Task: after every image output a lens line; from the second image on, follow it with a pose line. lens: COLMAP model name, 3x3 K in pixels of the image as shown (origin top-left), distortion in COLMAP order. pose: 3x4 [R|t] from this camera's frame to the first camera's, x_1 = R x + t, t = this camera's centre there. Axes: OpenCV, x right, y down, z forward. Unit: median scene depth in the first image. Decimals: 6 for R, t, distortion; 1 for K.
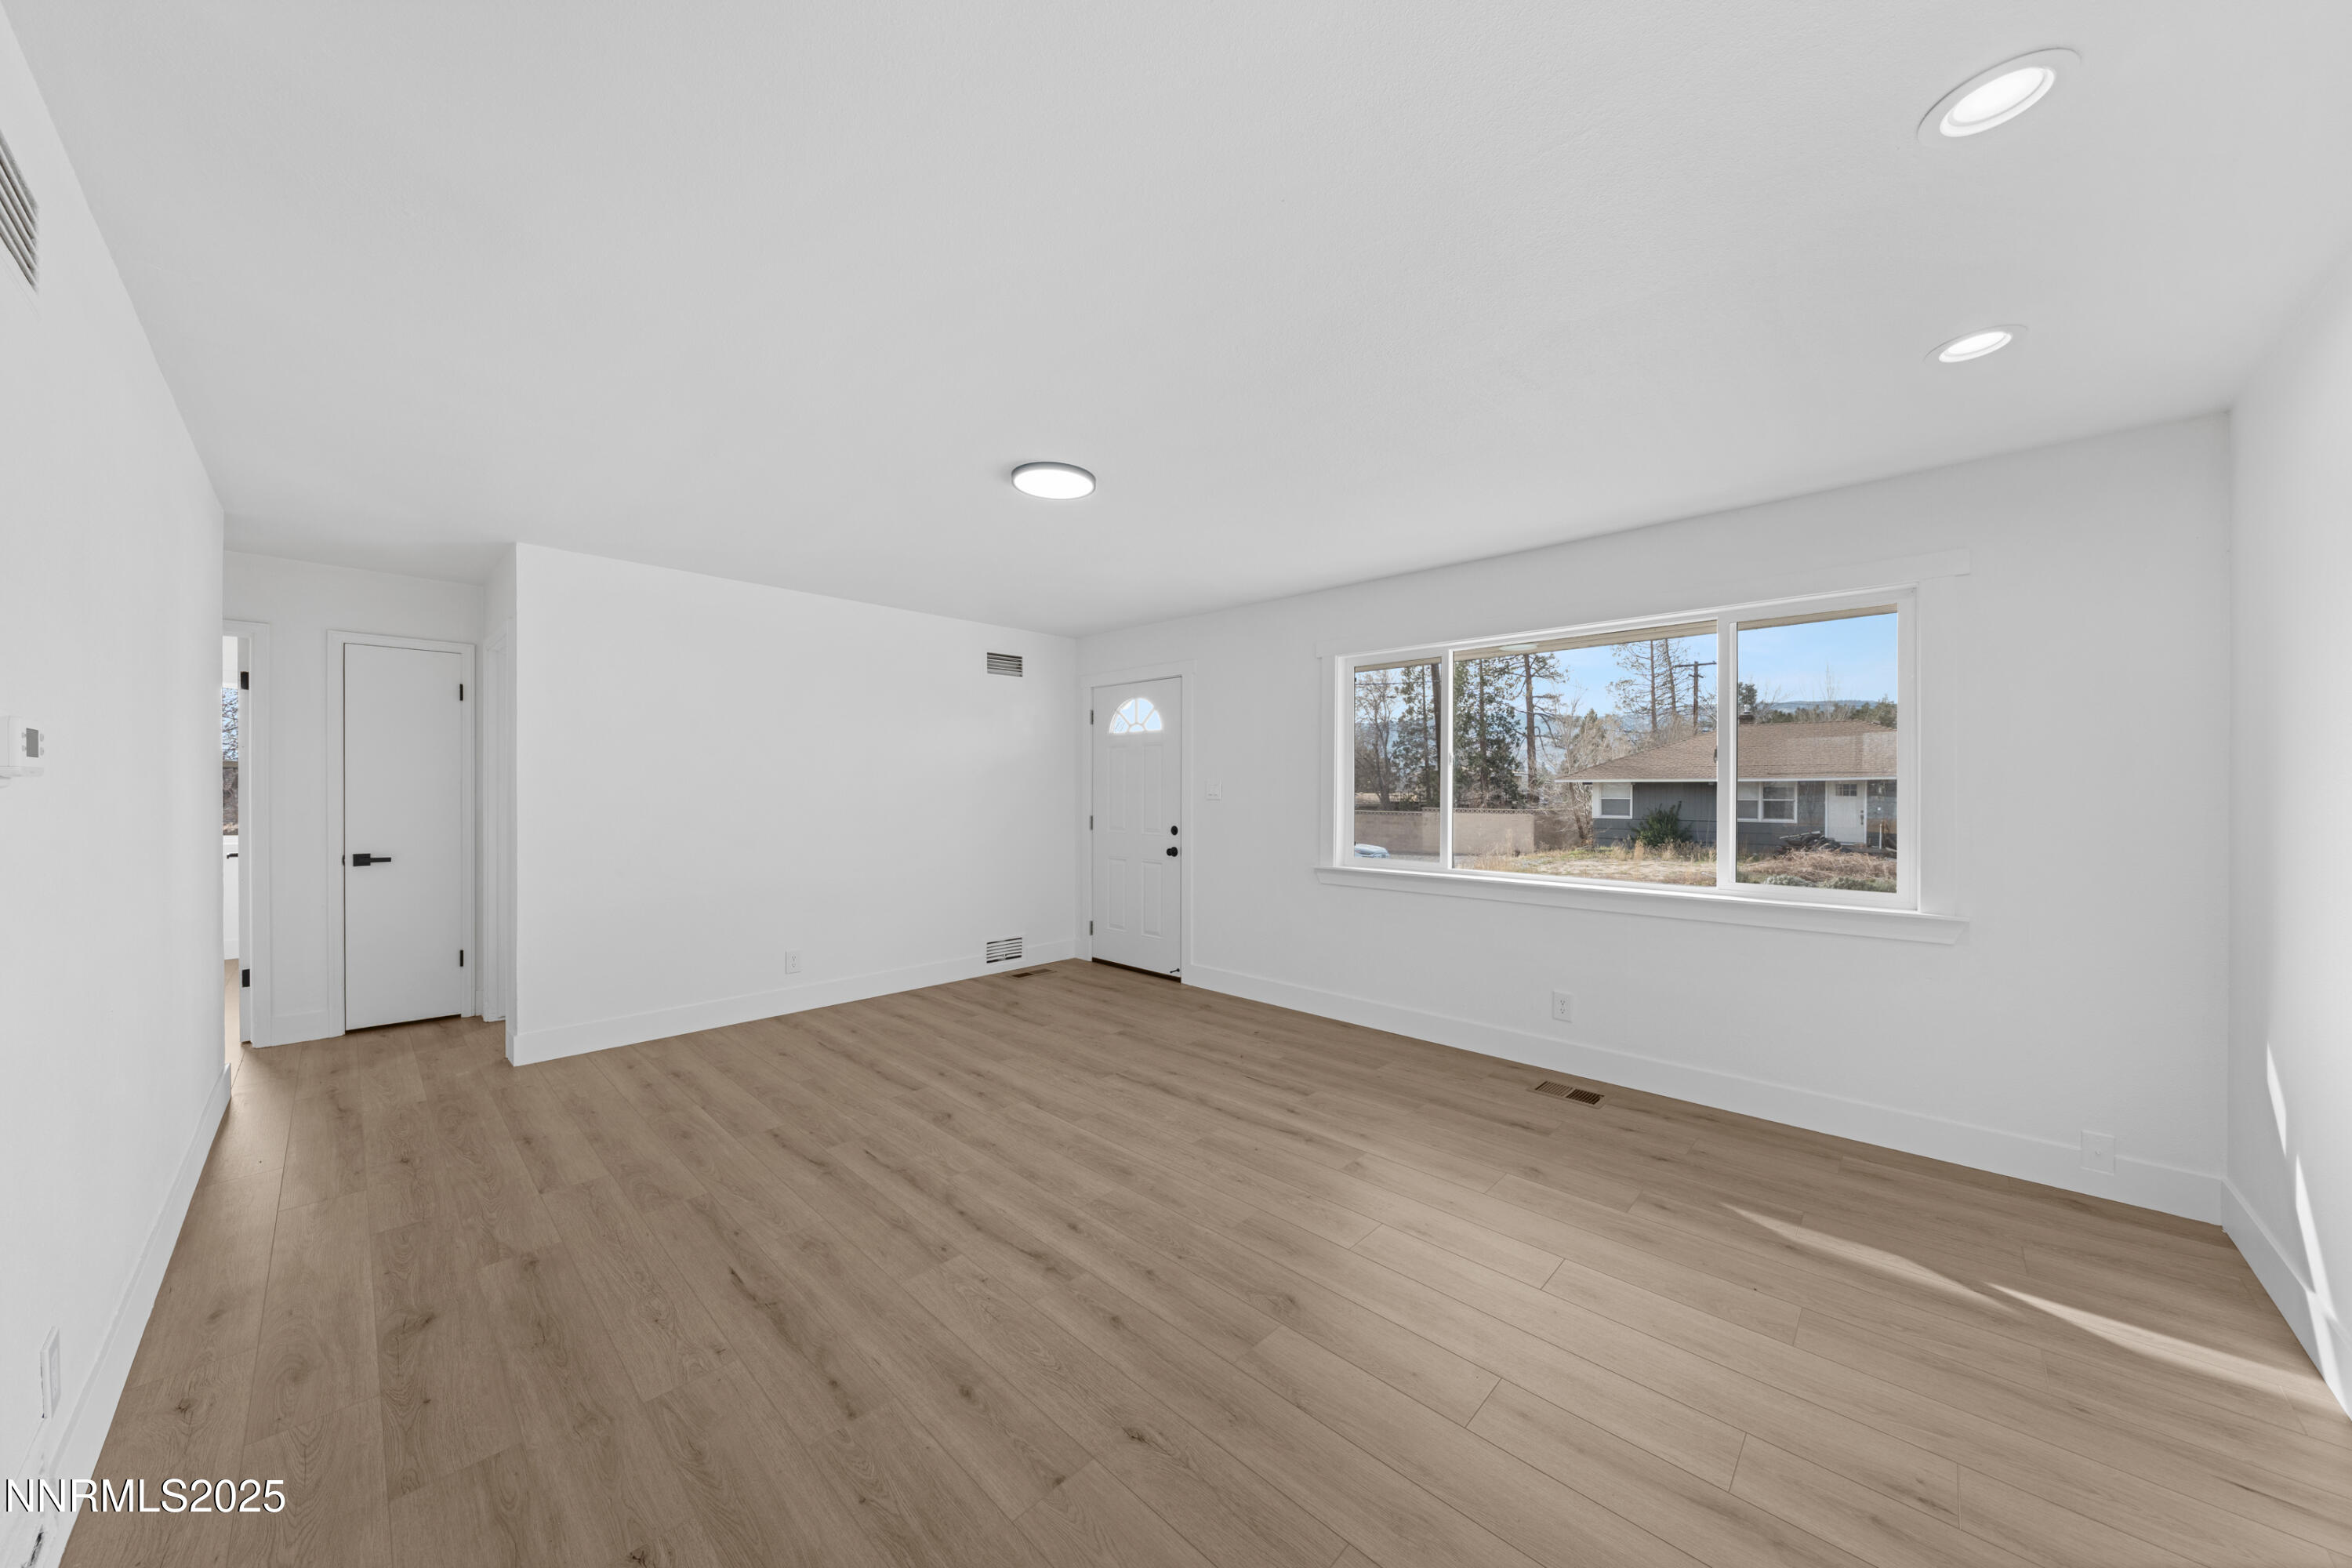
lens RADIAL K [[798.9, 0, 1172.0], [0, 798.9, 779.7], [0, 0, 1]] dist [-0.002387, 0.000003]
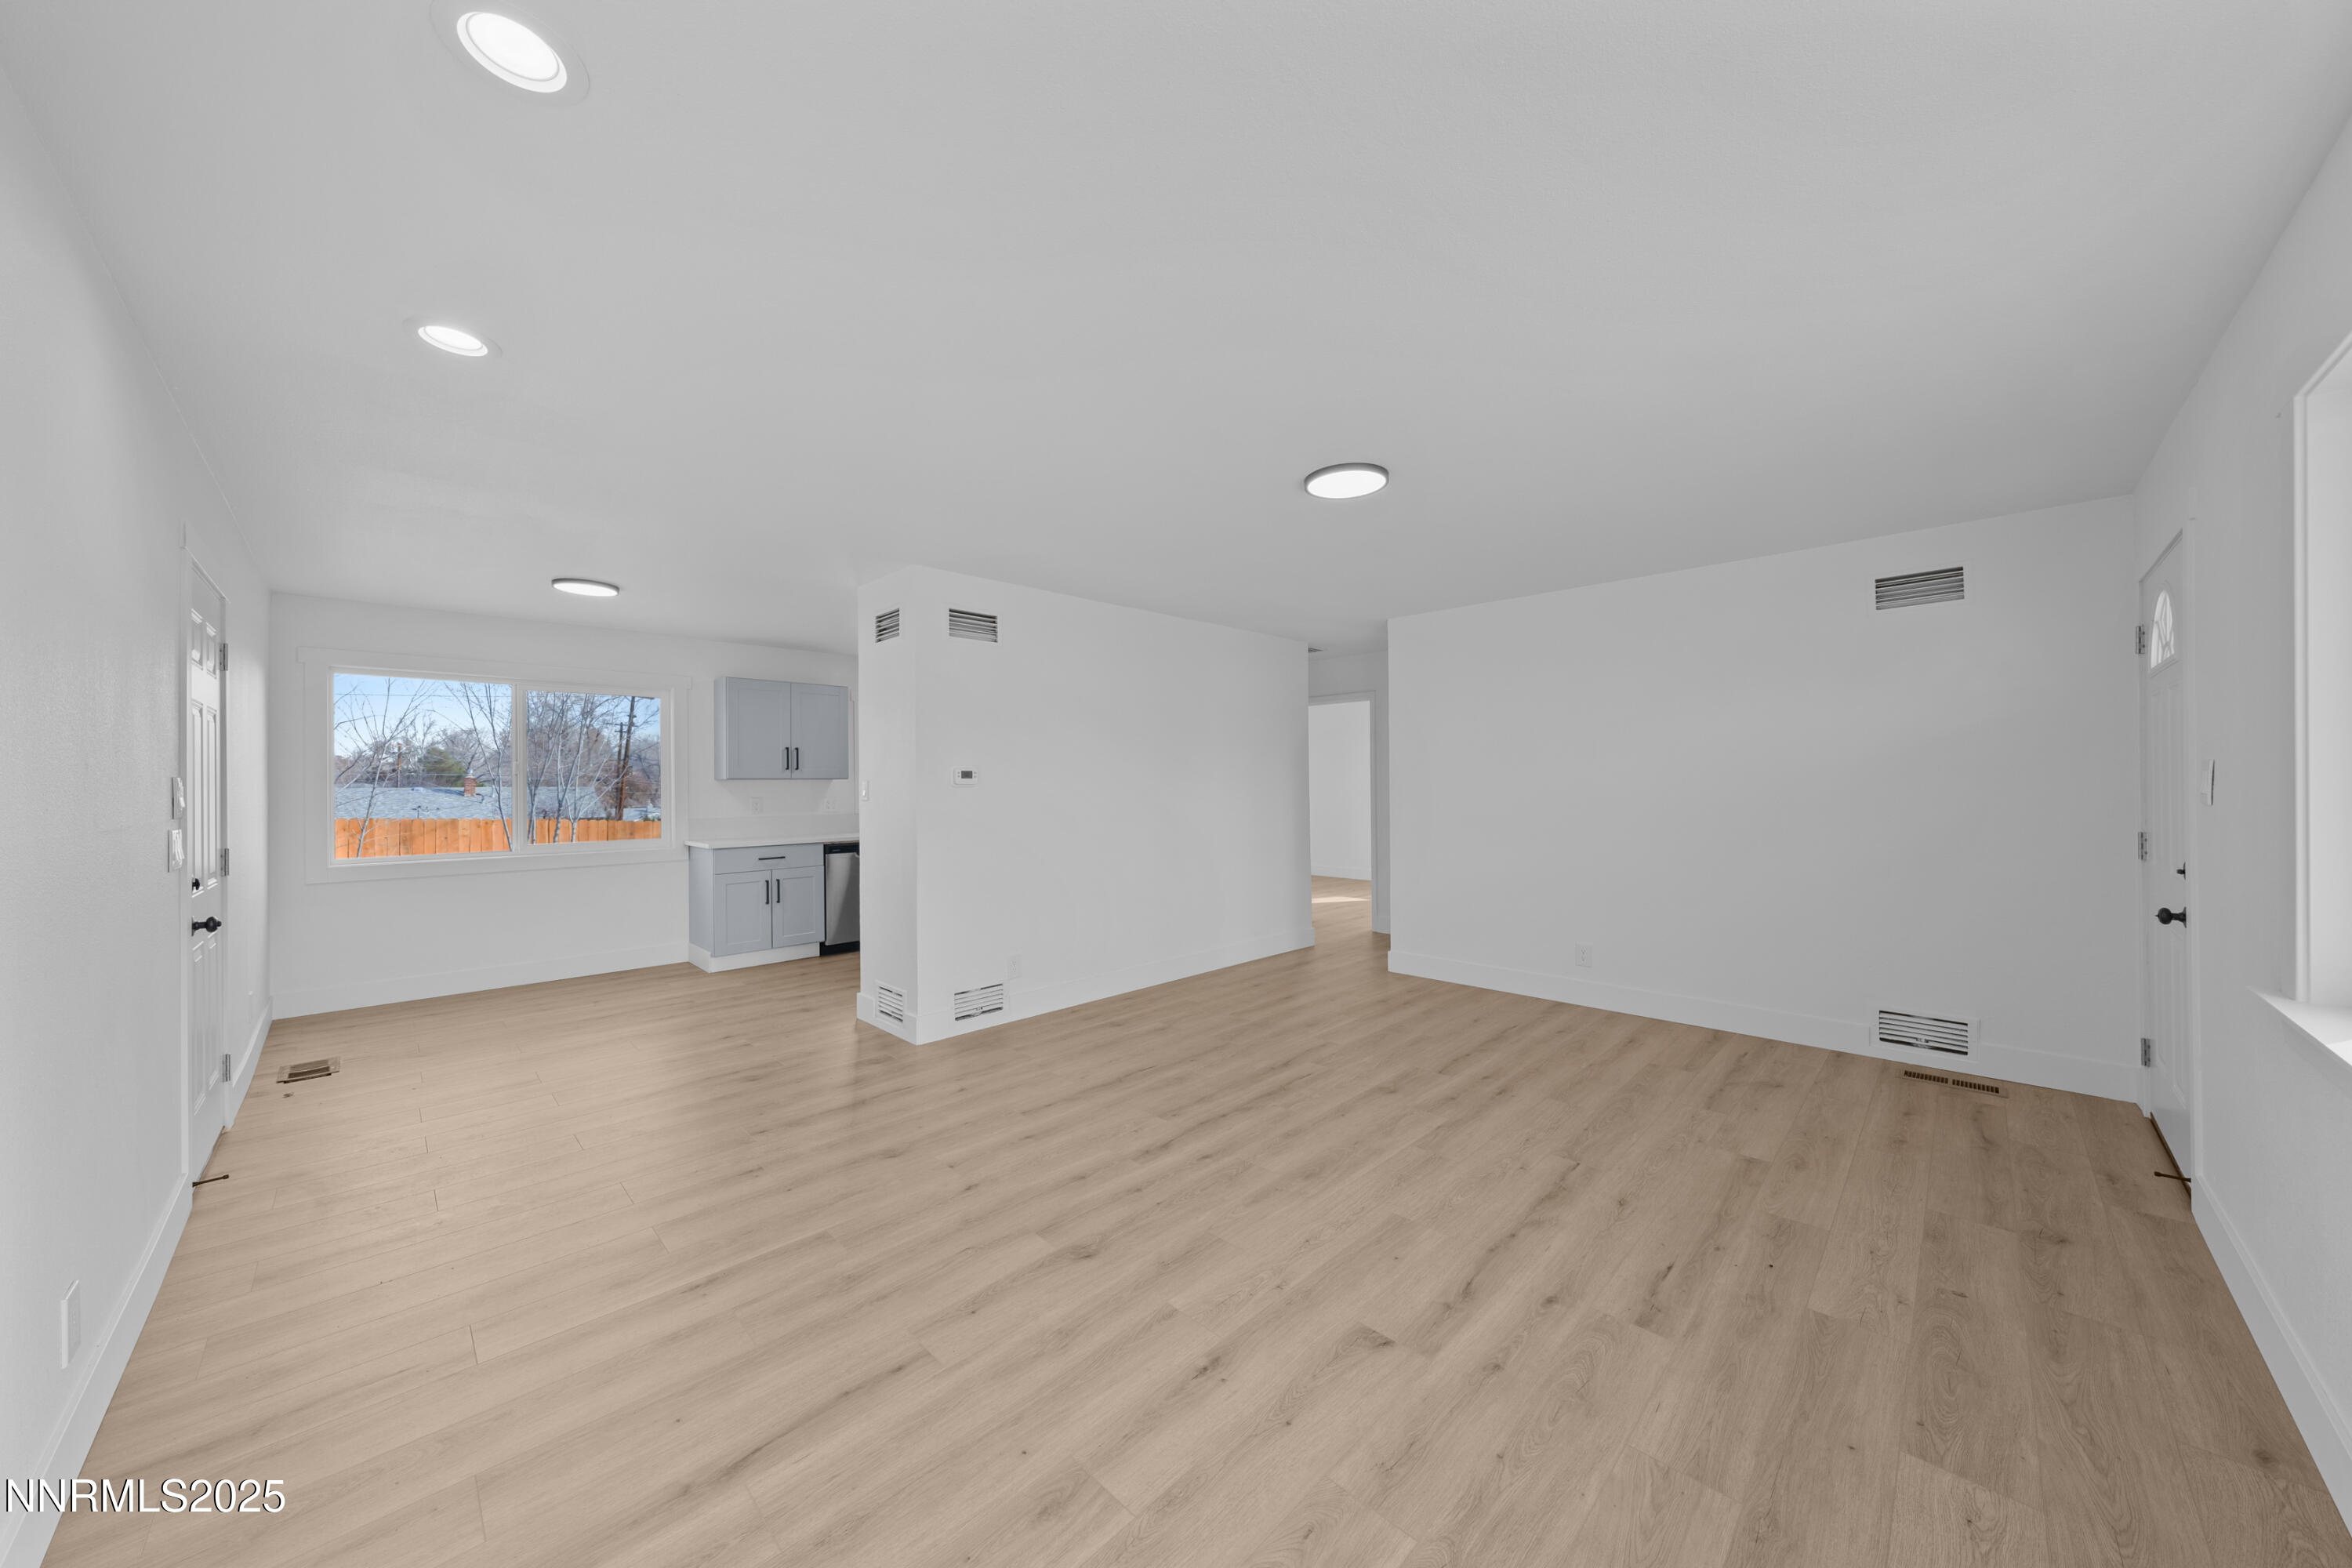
lens RADIAL K [[803.1, 0, 1171.9], [0, 803.1, 759.5], [0, 0, 1]] dist [-0.001081, -0.000087]
pose [[-0.020382, -0.033252, -0.999239, 0.635026], [0.016113, 0.999306, -0.033583, 0.008220], [0.999662, -0.016785, -0.019832, 0.578147]]
